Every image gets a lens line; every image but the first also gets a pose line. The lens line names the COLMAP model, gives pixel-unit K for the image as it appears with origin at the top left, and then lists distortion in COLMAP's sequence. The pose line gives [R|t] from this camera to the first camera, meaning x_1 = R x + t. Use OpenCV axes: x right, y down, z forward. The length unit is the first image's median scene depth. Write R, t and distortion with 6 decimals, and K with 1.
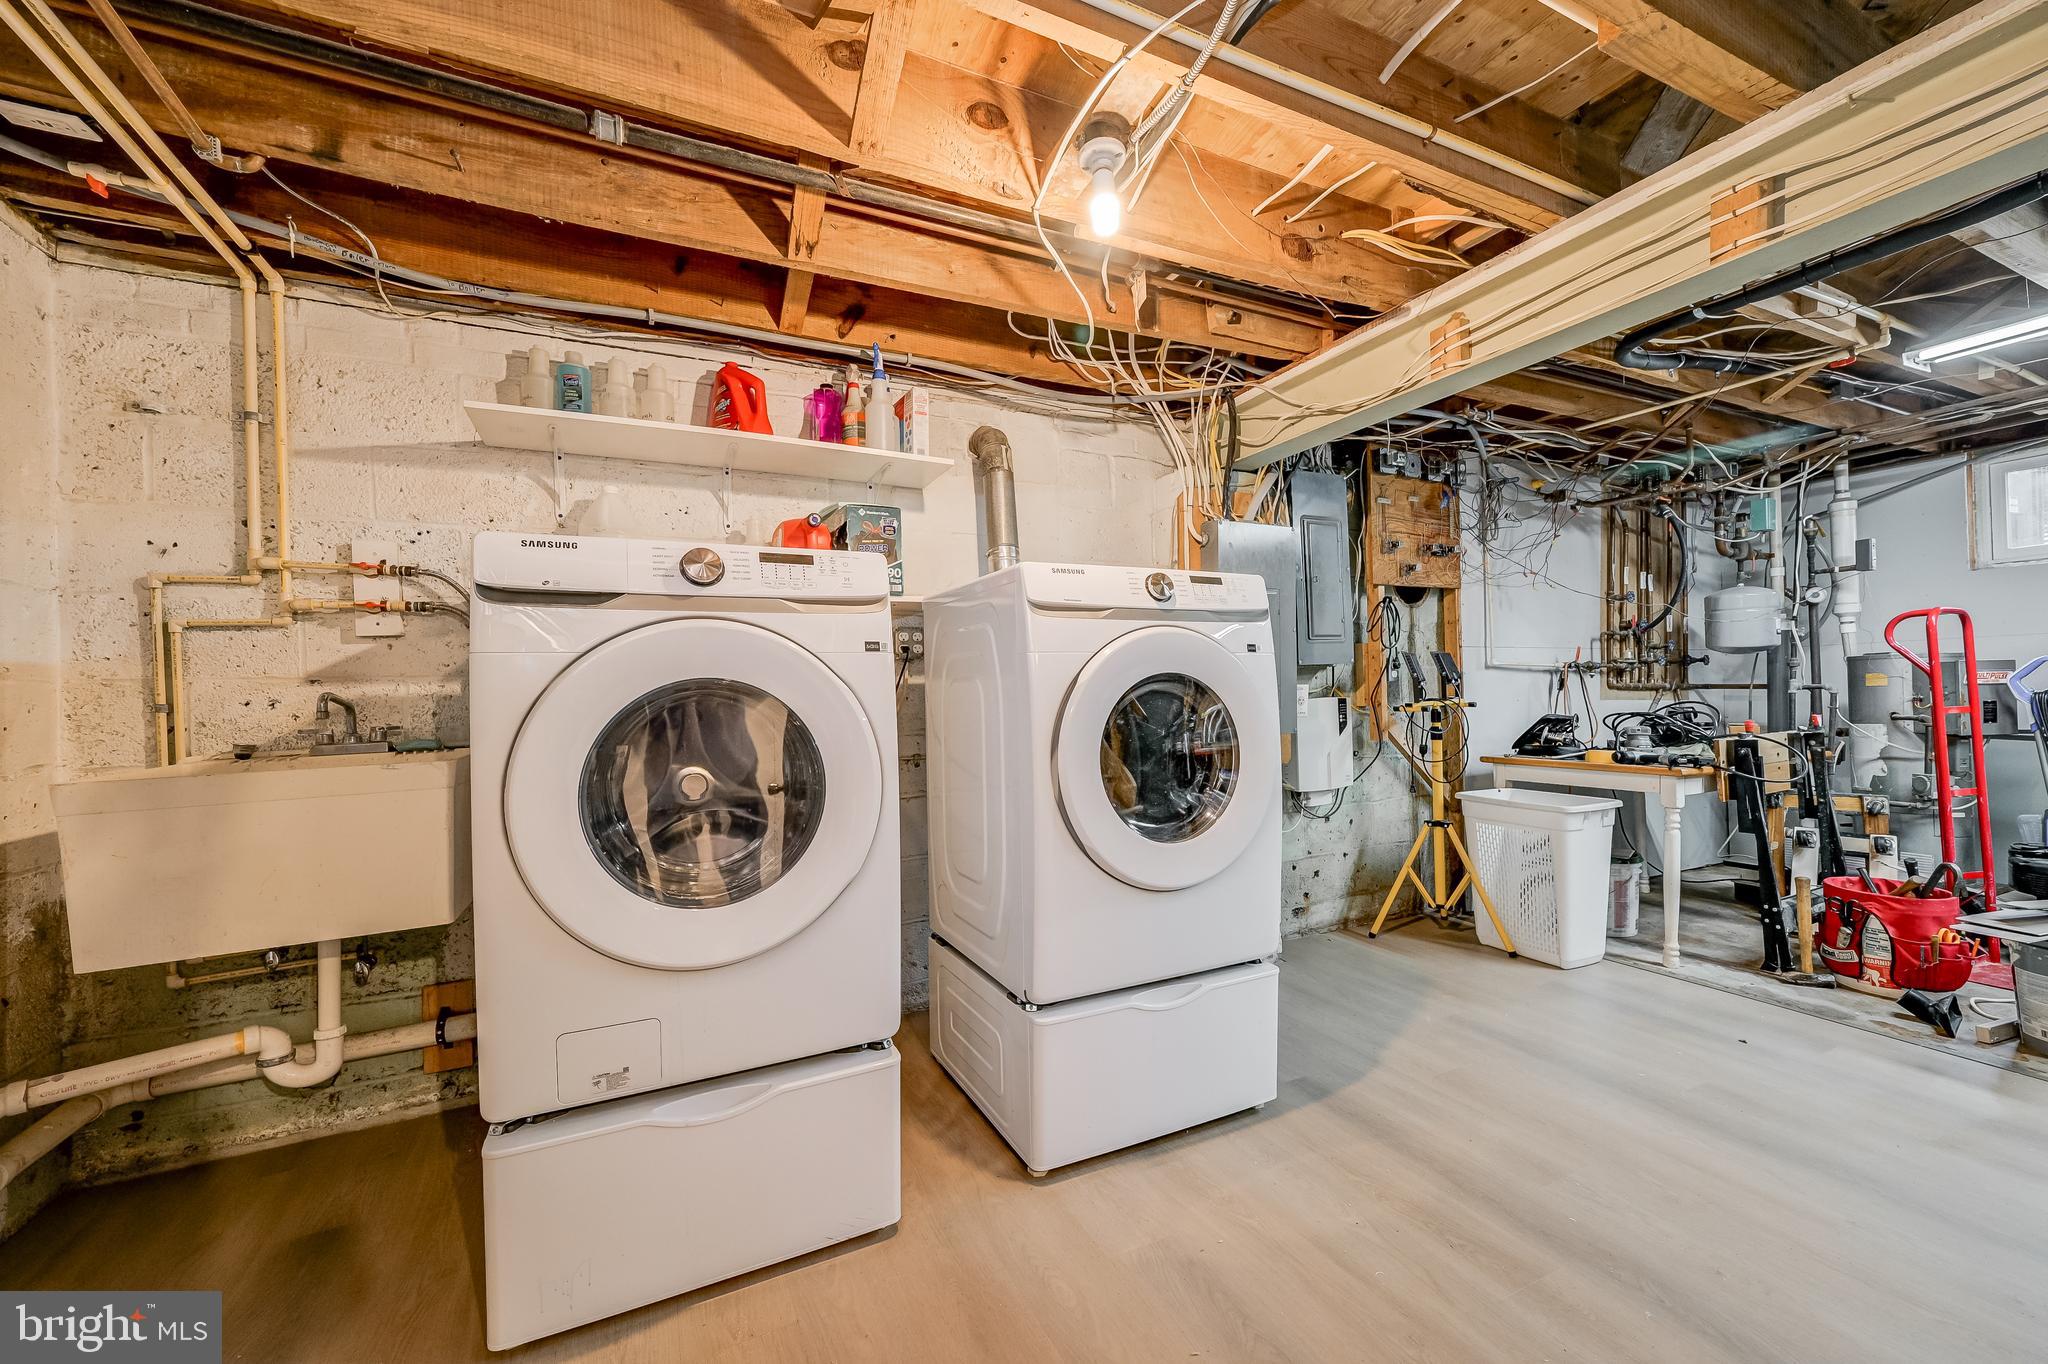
lens RADIAL K [[824.5, 0, 1032.1], [0, 824.5, 694.1], [0, 0, 1]] dist [-0.009843, 0.000268]
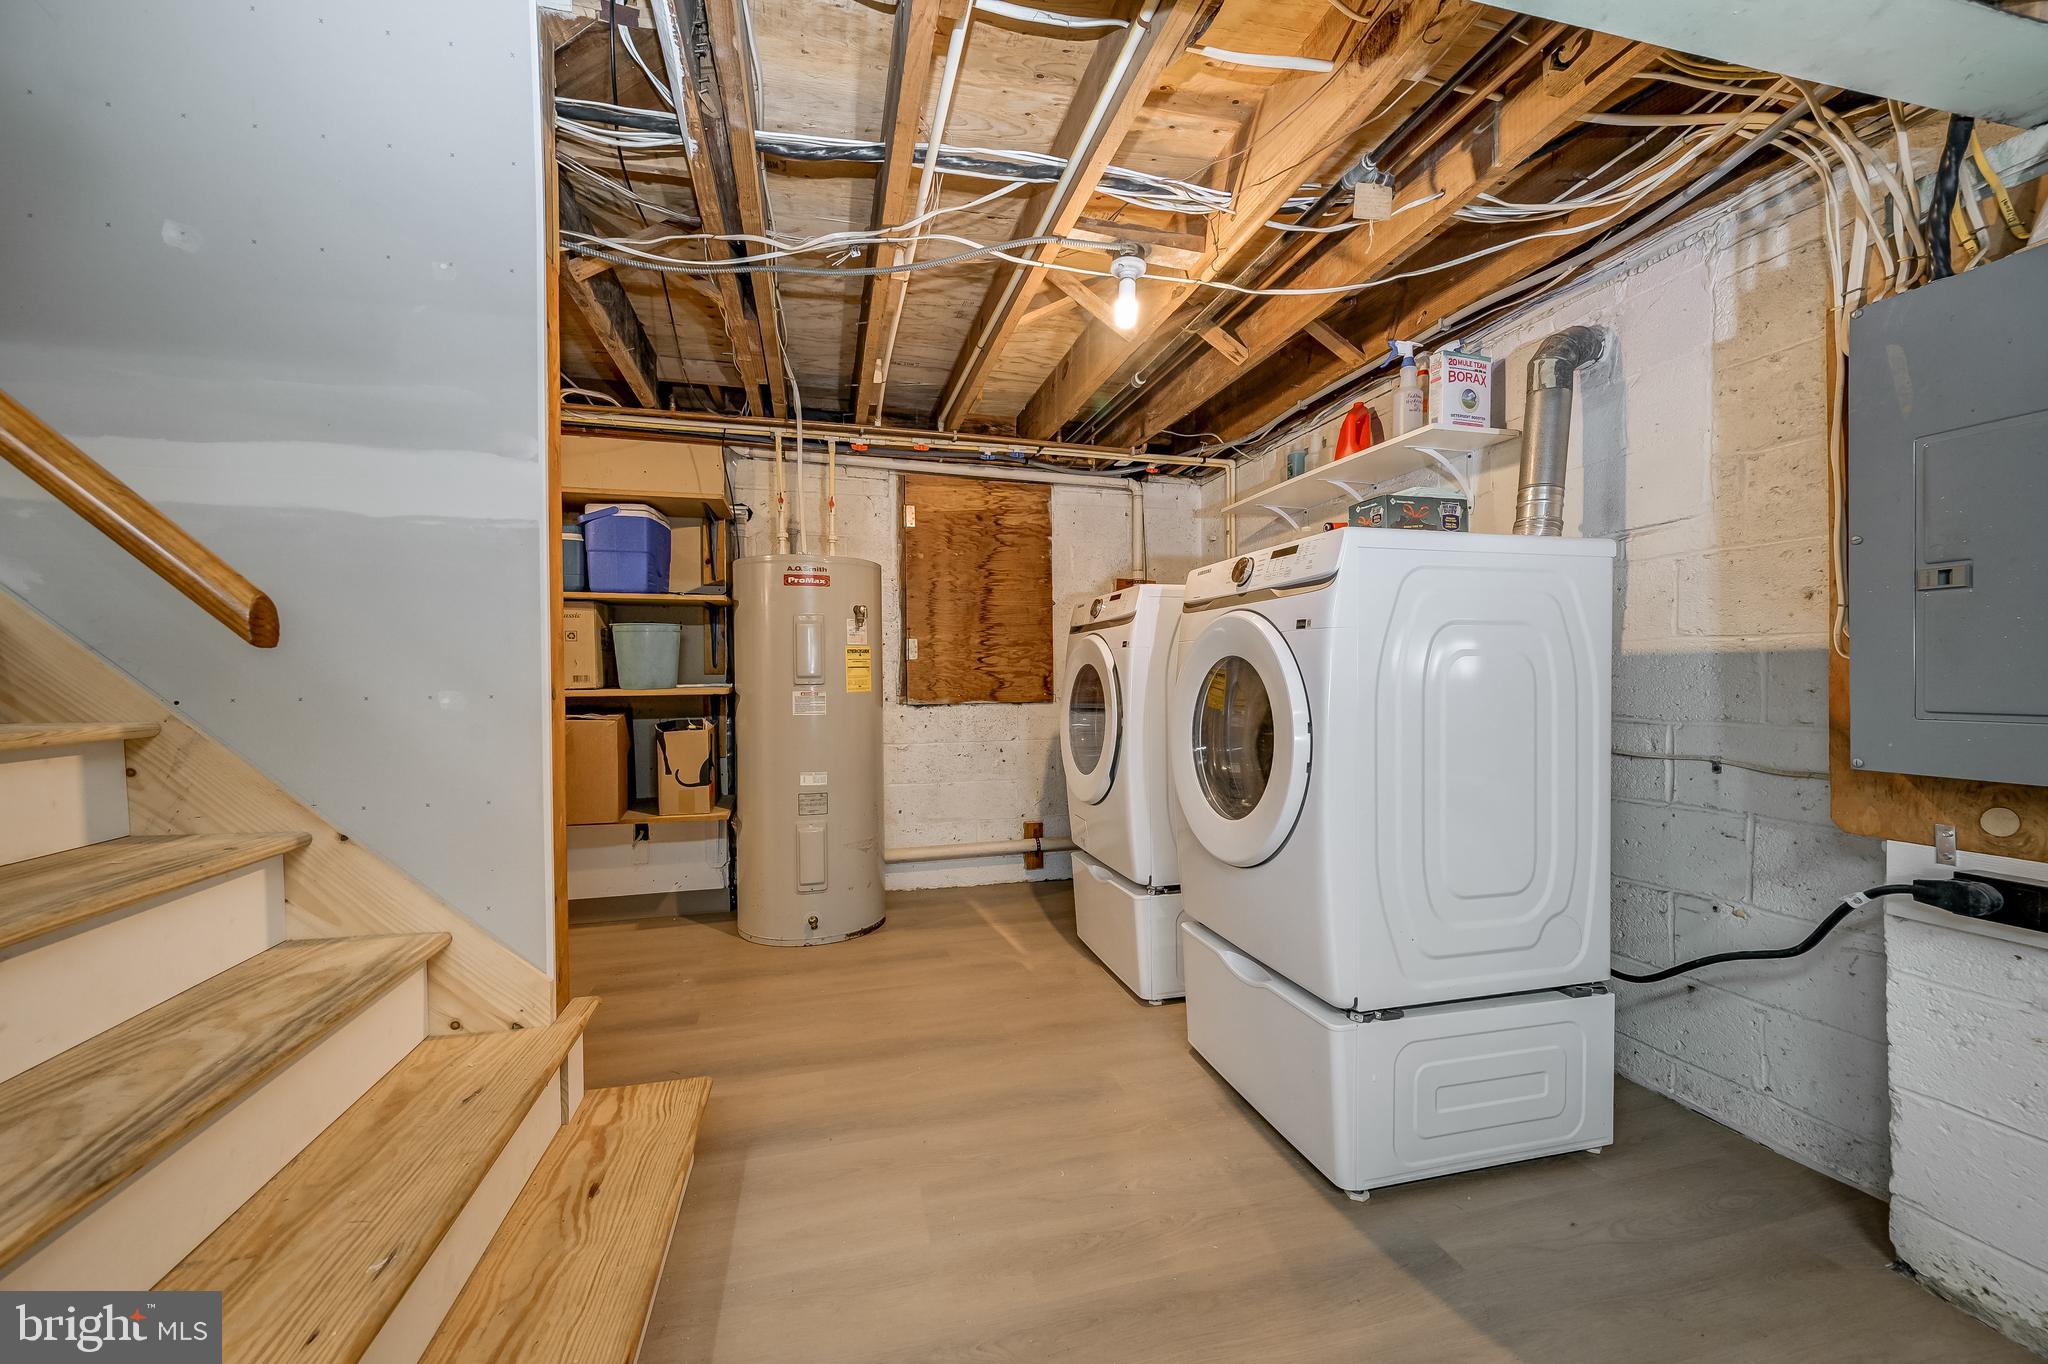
lens RADIAL K [[824.5, 0, 1025.4], [0, 824.5, 686.2], [0, 0, 1]] dist [-0.009843, 0.000268]
pose [[-0.213713, 0.030035, -0.976435, 1.018829], [0.022623, 0.999411, 0.025790, -0.017990], [0.976635, -0.016578, -0.214266, 0.801251]]
